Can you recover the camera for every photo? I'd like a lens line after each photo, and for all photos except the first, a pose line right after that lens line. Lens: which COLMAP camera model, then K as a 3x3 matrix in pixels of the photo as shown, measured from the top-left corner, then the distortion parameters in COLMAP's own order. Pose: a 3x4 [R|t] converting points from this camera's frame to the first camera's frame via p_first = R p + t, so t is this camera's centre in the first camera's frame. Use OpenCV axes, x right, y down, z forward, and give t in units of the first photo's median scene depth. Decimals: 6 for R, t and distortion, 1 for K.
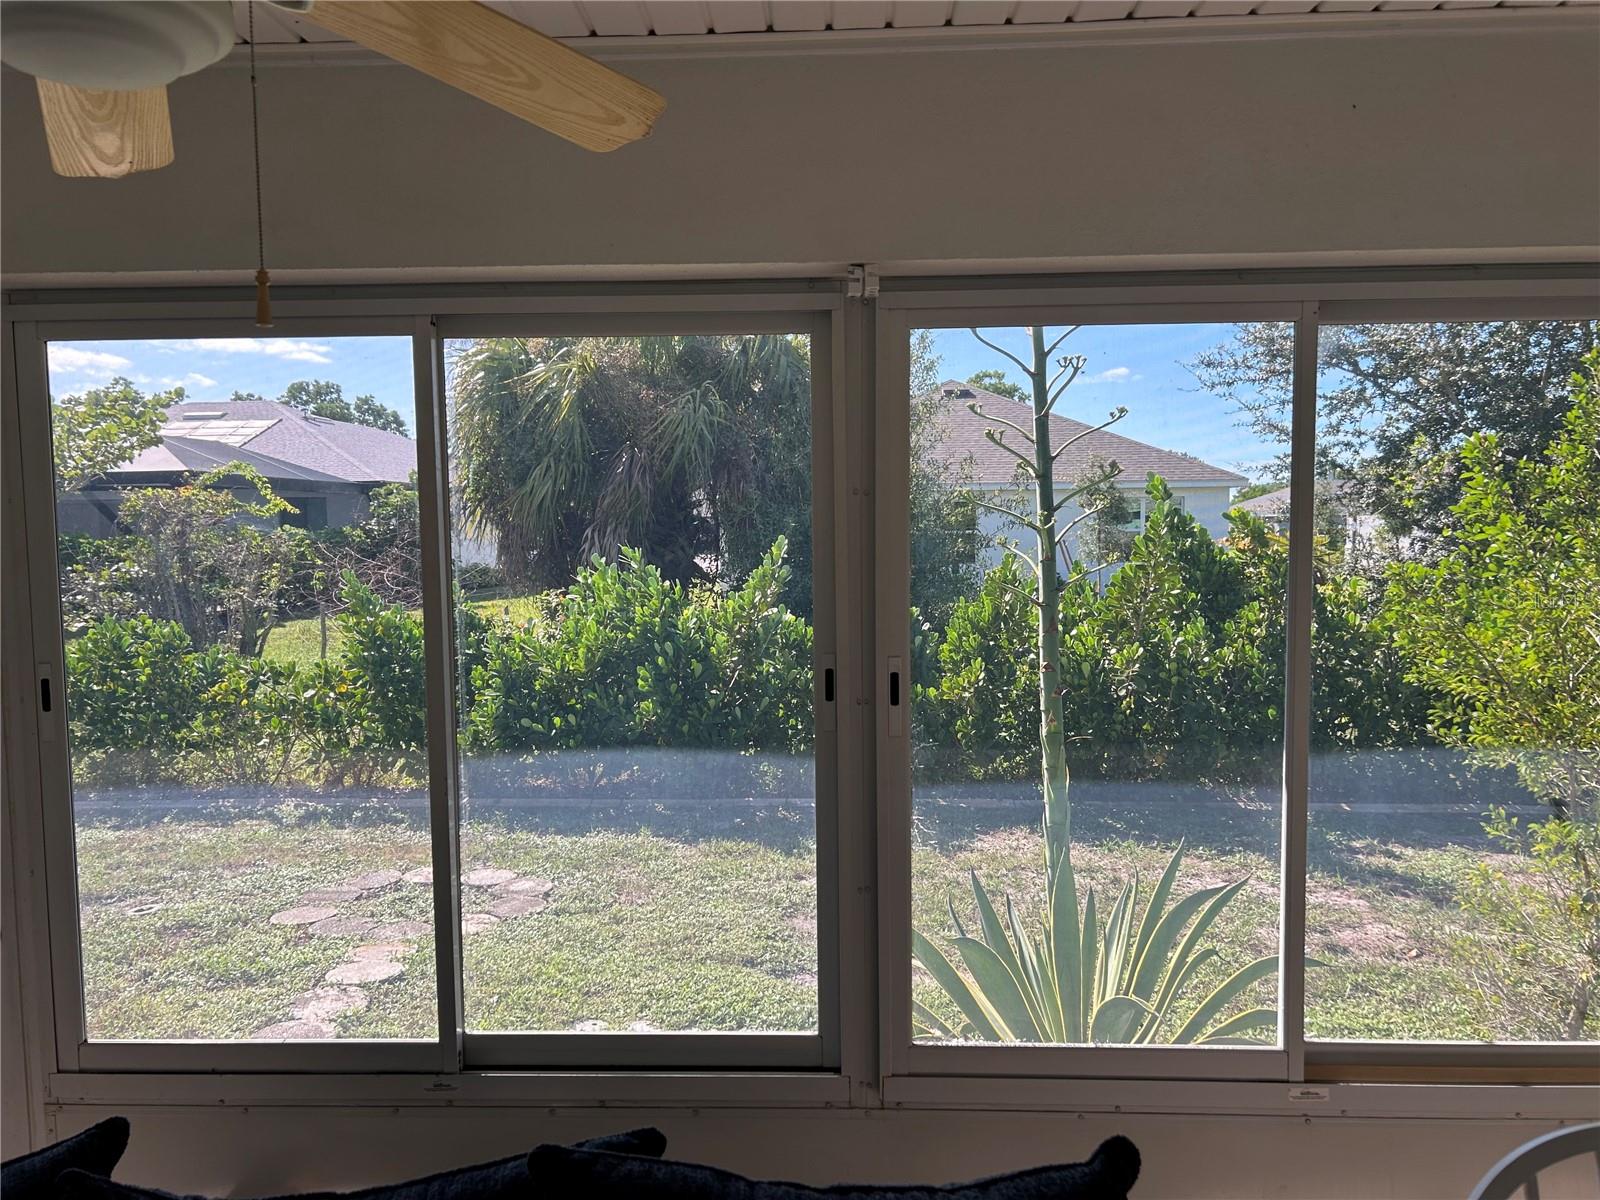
lens RADIAL K [[1211.3, 0, 793.5], [0, 1211.3, 604.7], [0, 0, 1]] dist [0.076172, -0.104484]
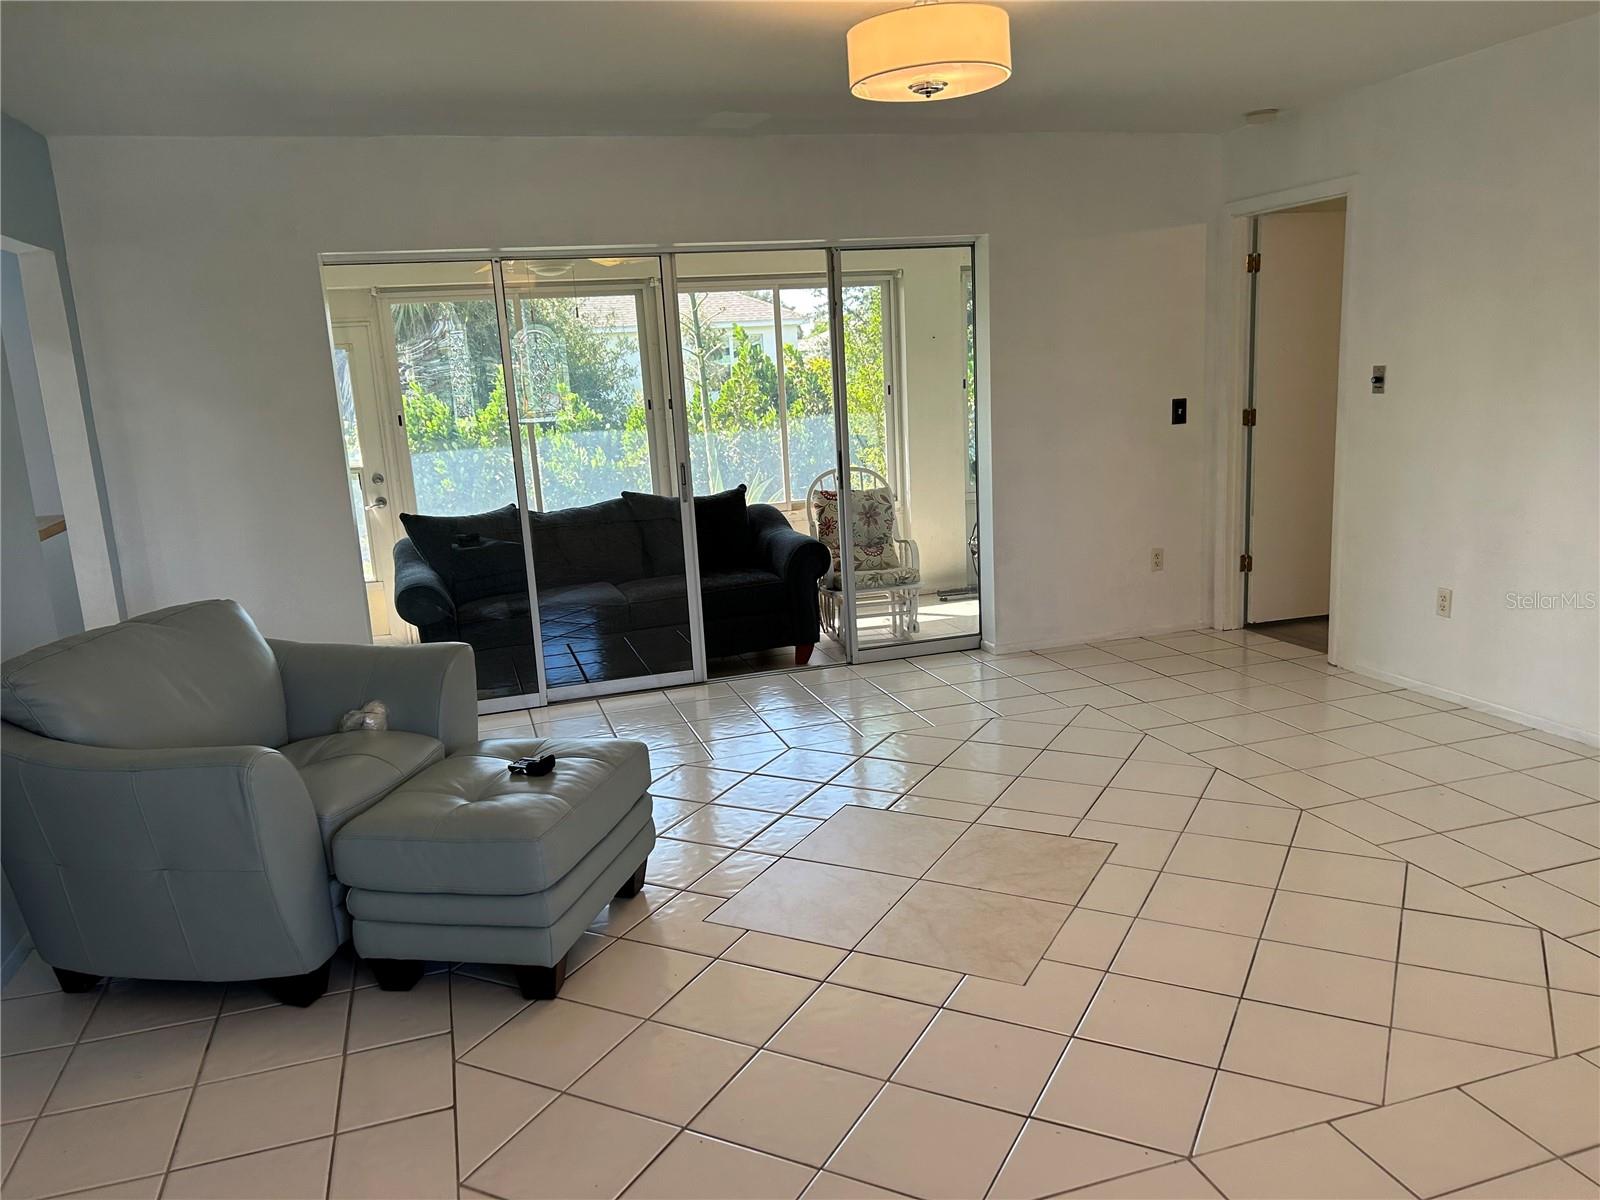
lens RADIAL K [[1211.3, 0, 793.5], [0, 1211.3, 604.7], [0, 0, 1]] dist [0.076172, -0.104484]
pose [[0.946006, -0.102698, 0.307450, -0.200234], [0.062668, 0.988535, 0.137375, 0.051019], [-0.318033, -0.110691, 0.941596, -0.681297]]
